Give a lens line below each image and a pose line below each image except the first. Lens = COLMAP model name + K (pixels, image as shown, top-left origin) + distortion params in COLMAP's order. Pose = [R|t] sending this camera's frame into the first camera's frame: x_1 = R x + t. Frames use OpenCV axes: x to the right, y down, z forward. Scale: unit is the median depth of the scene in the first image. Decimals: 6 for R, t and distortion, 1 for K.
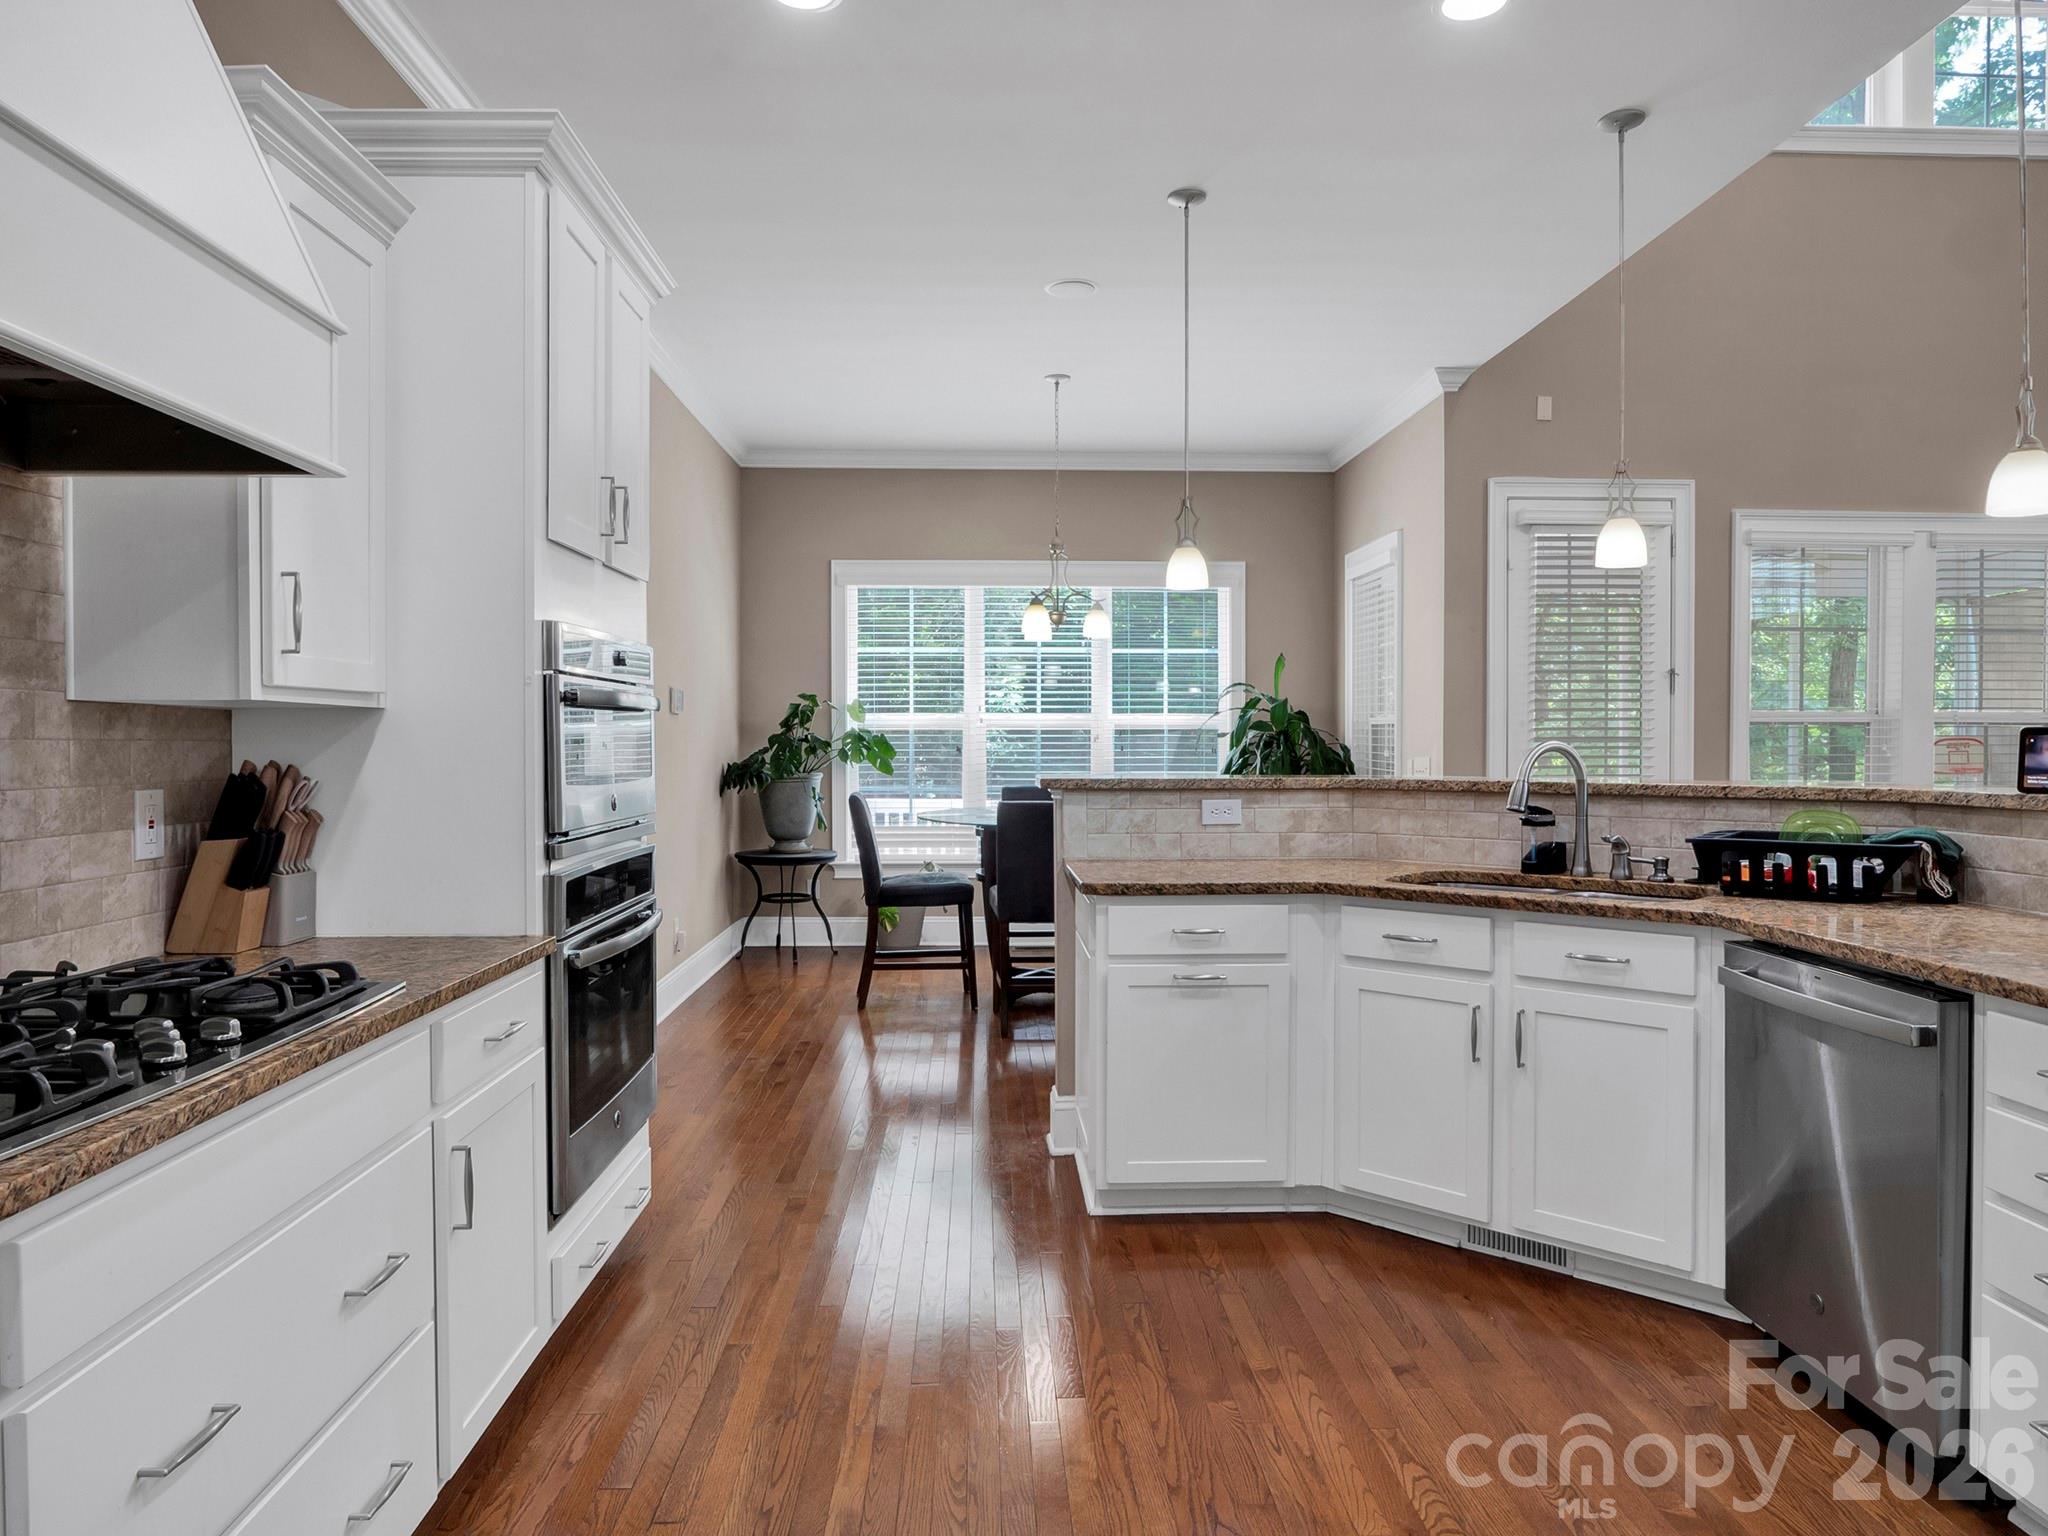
lens RADIAL K [[1295.1, 0, 1045.3], [0, 1295.1, 742.6], [0, 0, 1]] dist [-0.026932, 0.004412]
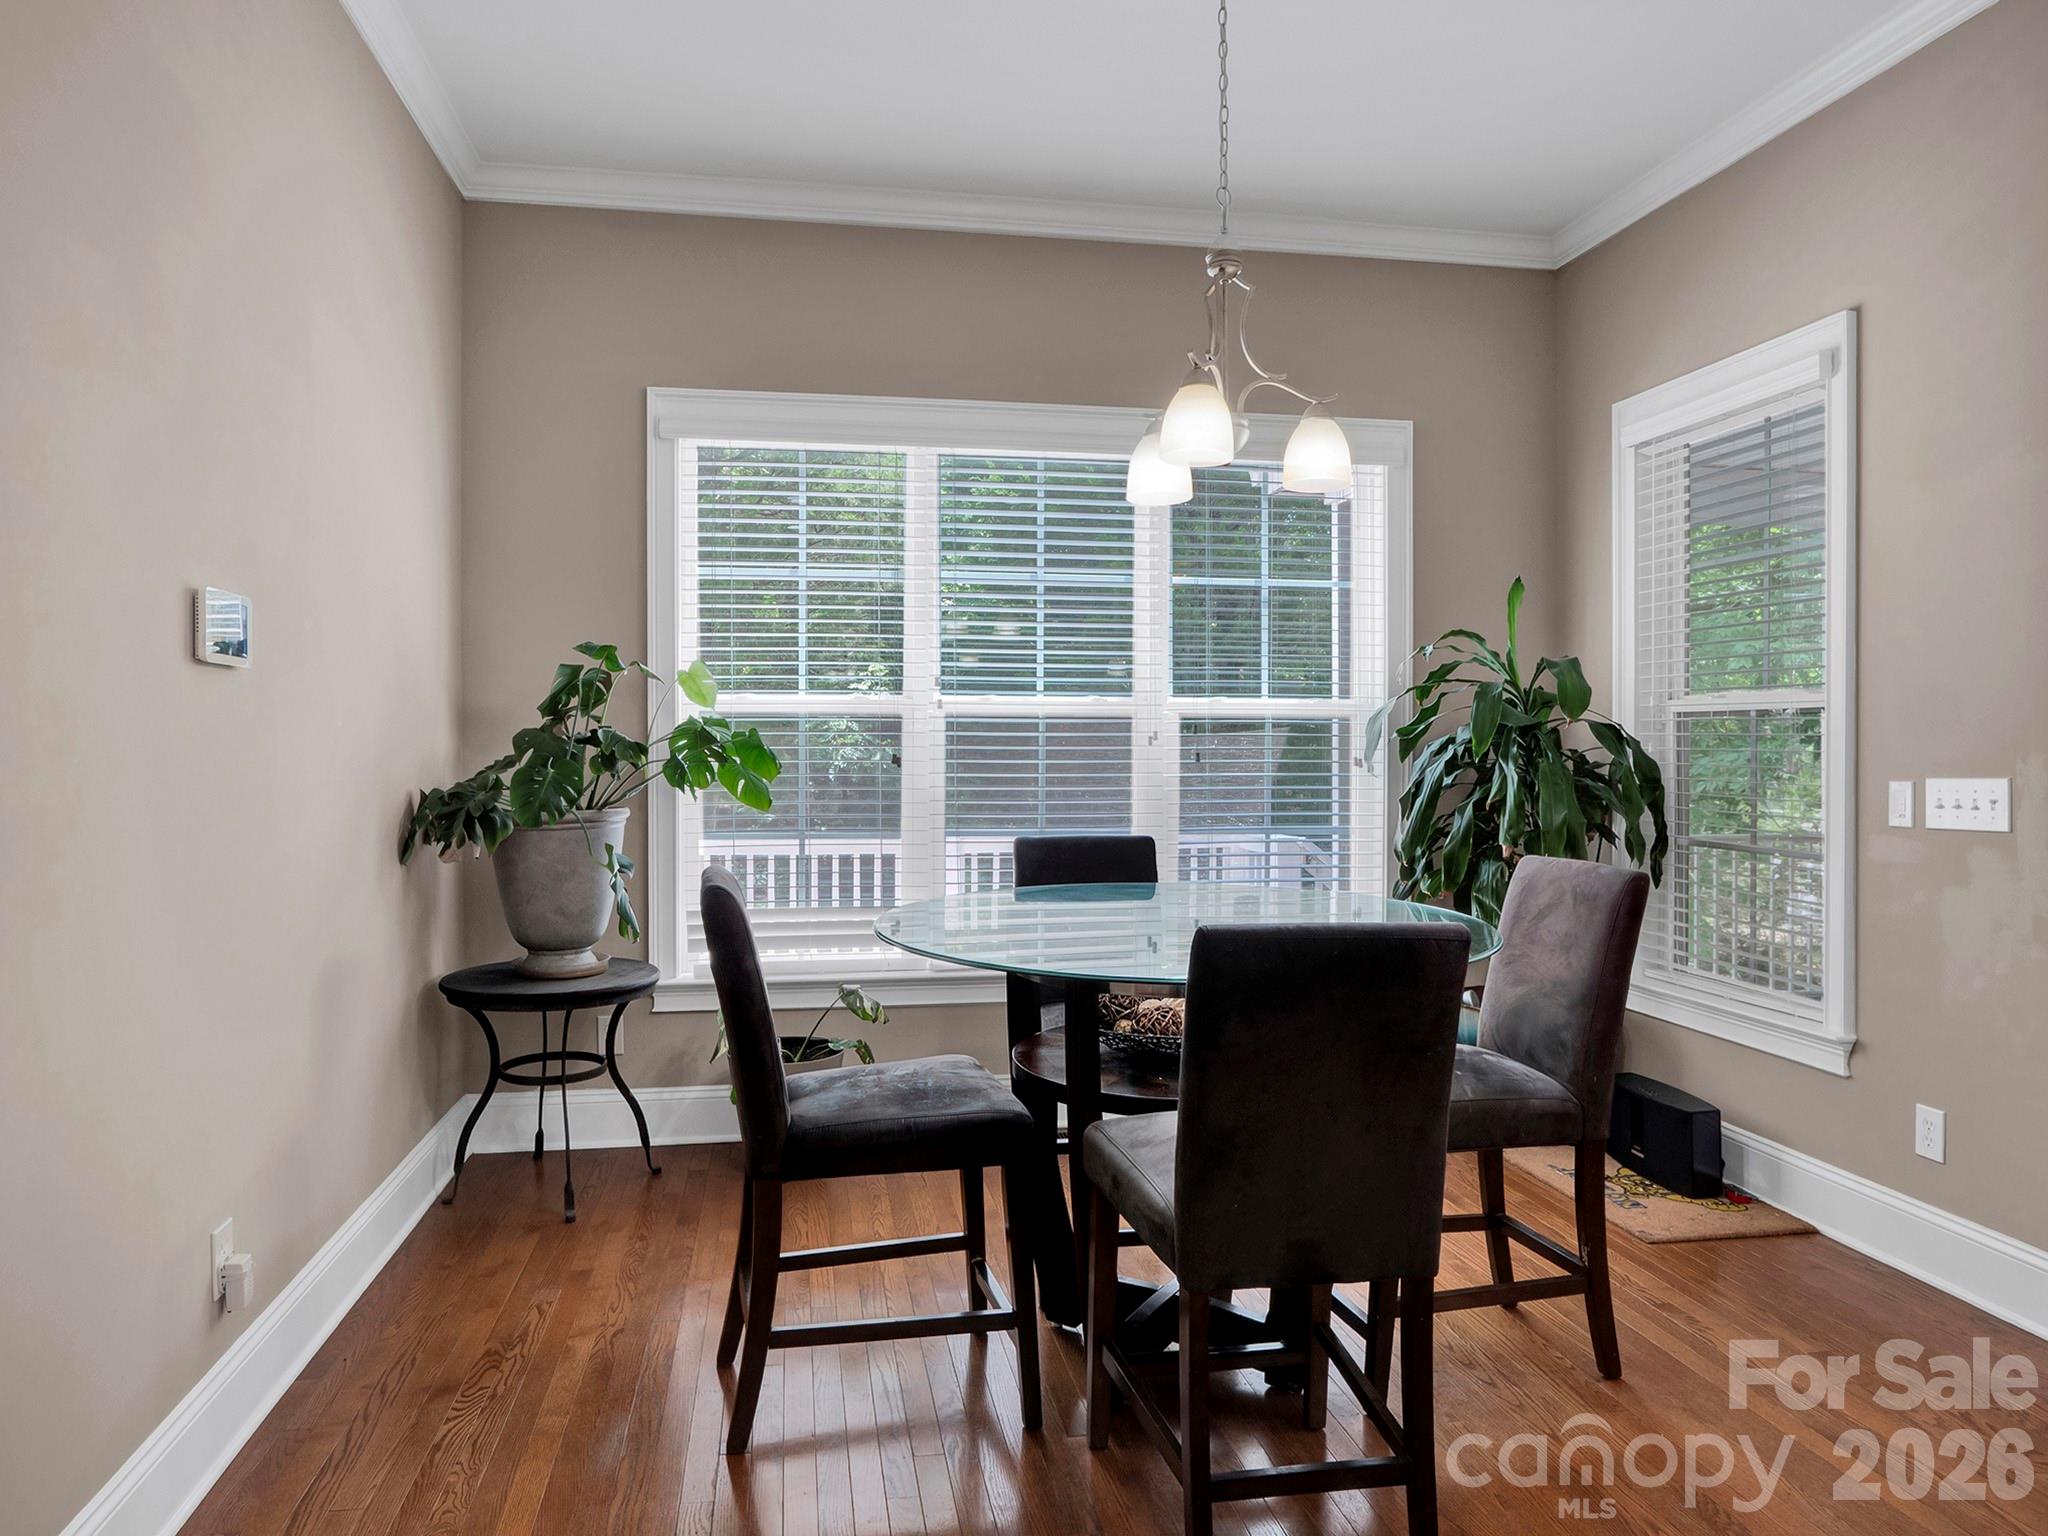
lens RADIAL K [[1314.4, 0, 1015.0], [0, 1314.4, 755.6], [0, 0, 1]] dist [-0.032019, 0.010667]
pose [[0.993279, 0.000847, 0.115739, -0.106989], [-0.001550, 0.999981, 0.005988, 0.000549], [-0.115731, -0.006127, 0.993262, 0.621321]]
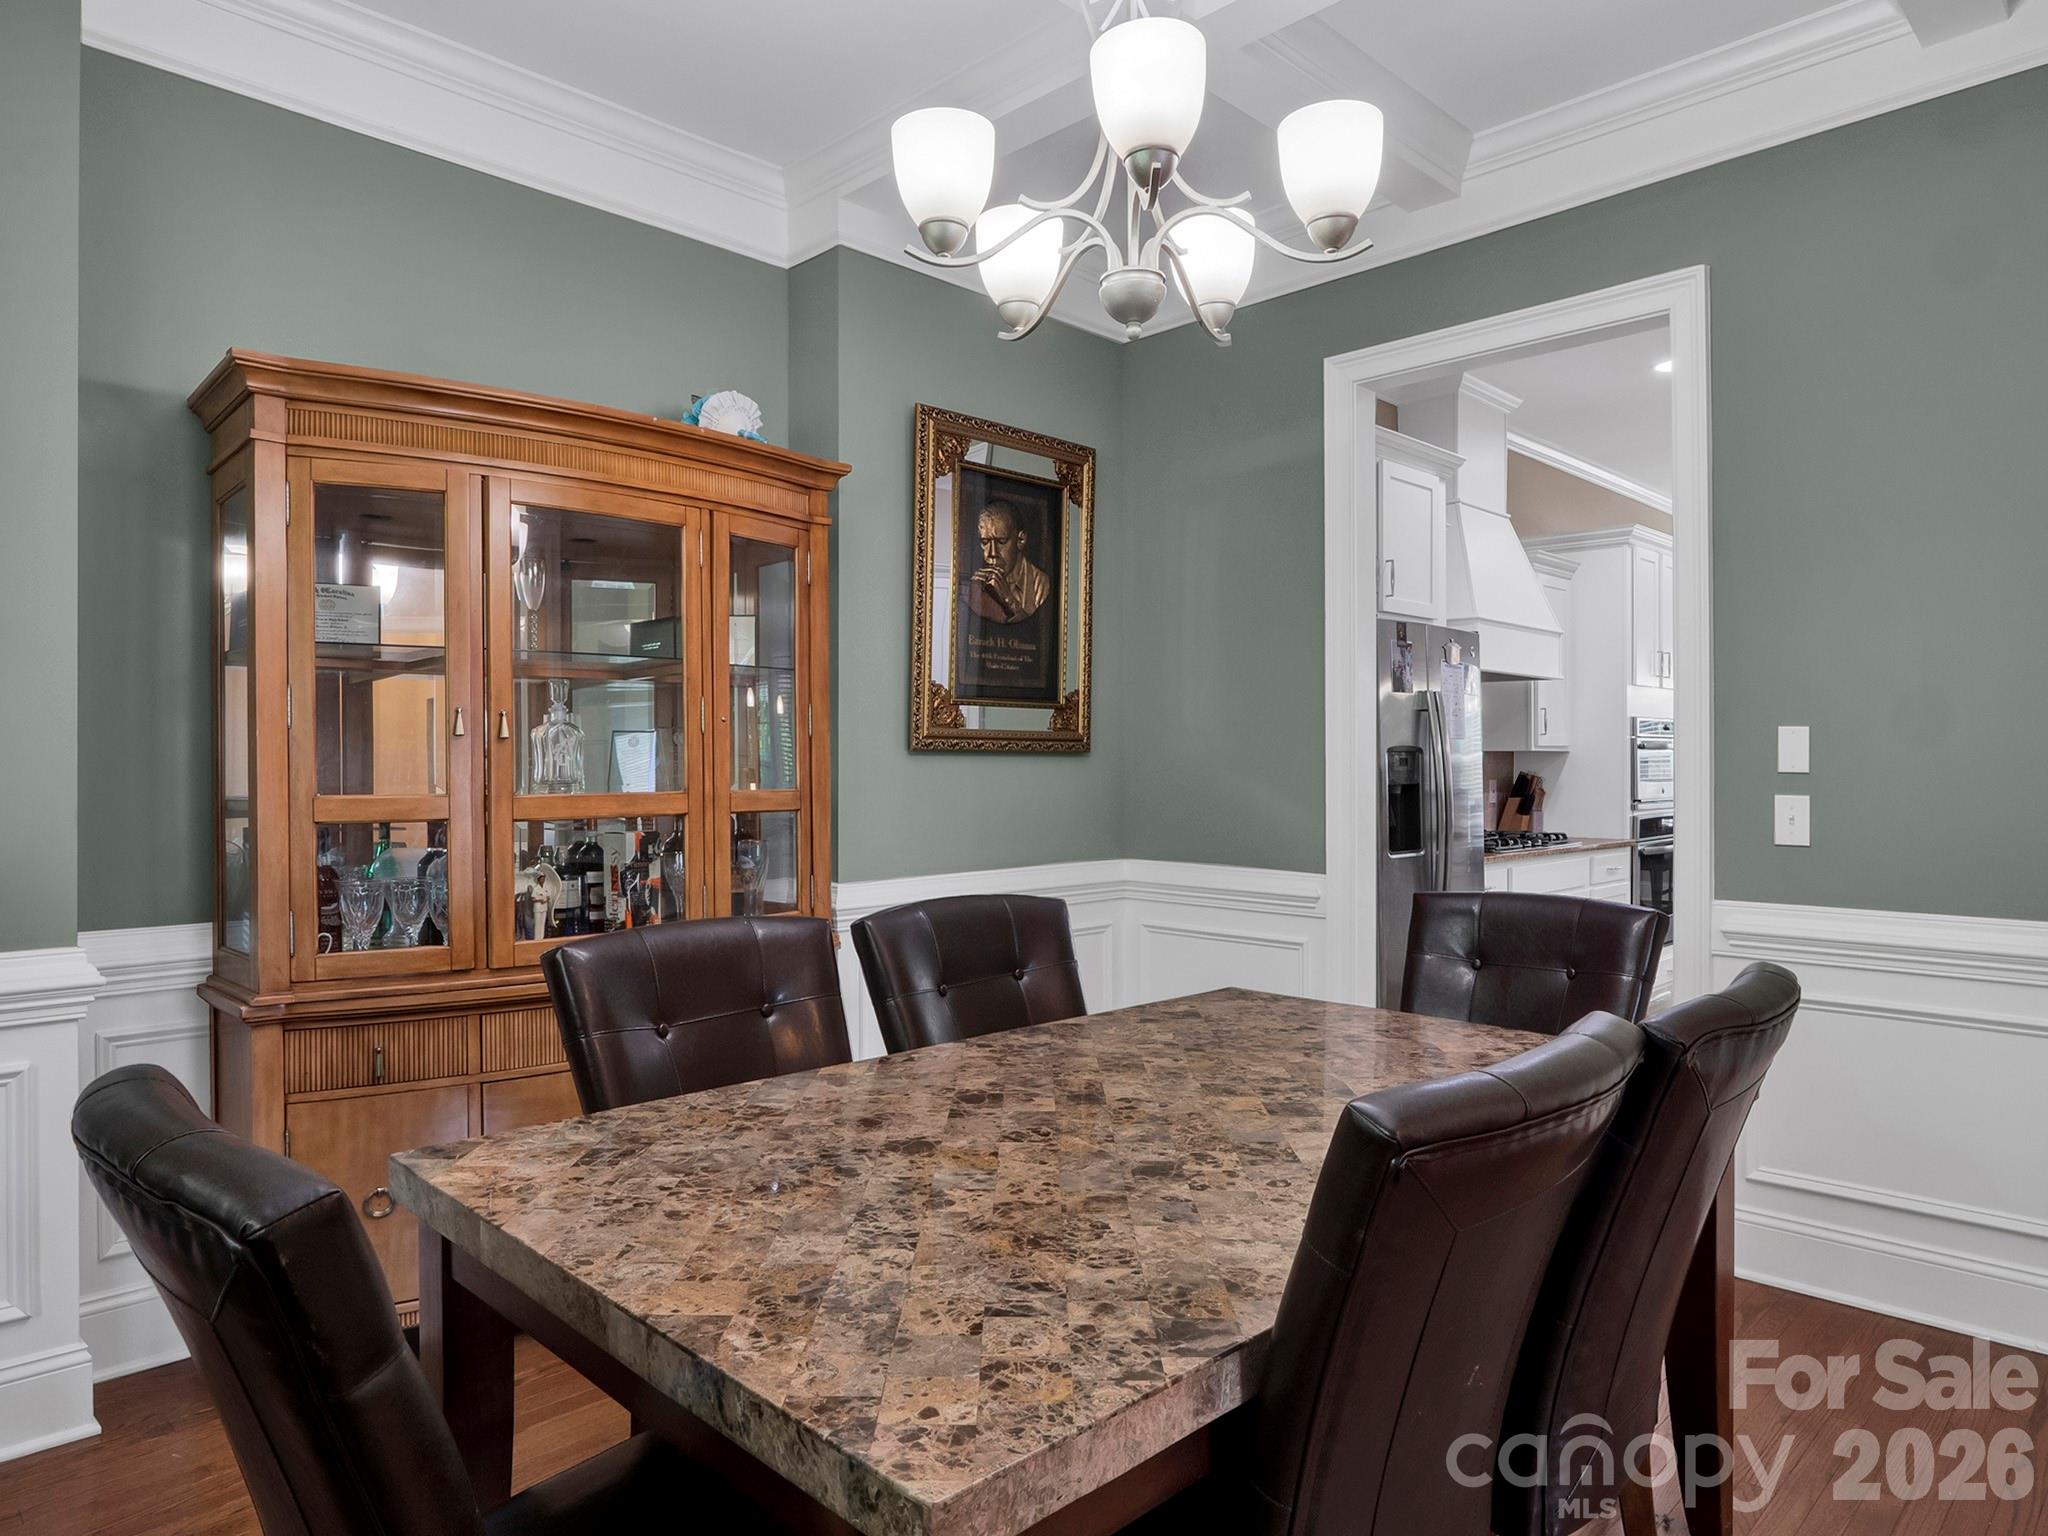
lens RADIAL K [[1310.5, 0, 1024.0], [0, 1310.5, 768.0], [0, 0, 1]] dist [0.002872, 0.001320]
pose [[0.670120, -0.000465, -0.742253, 0.247125], [-0.000295, 1.000000, -0.000893, 0.003553], [0.742253, 0.000818, 0.670120, -0.549504]]
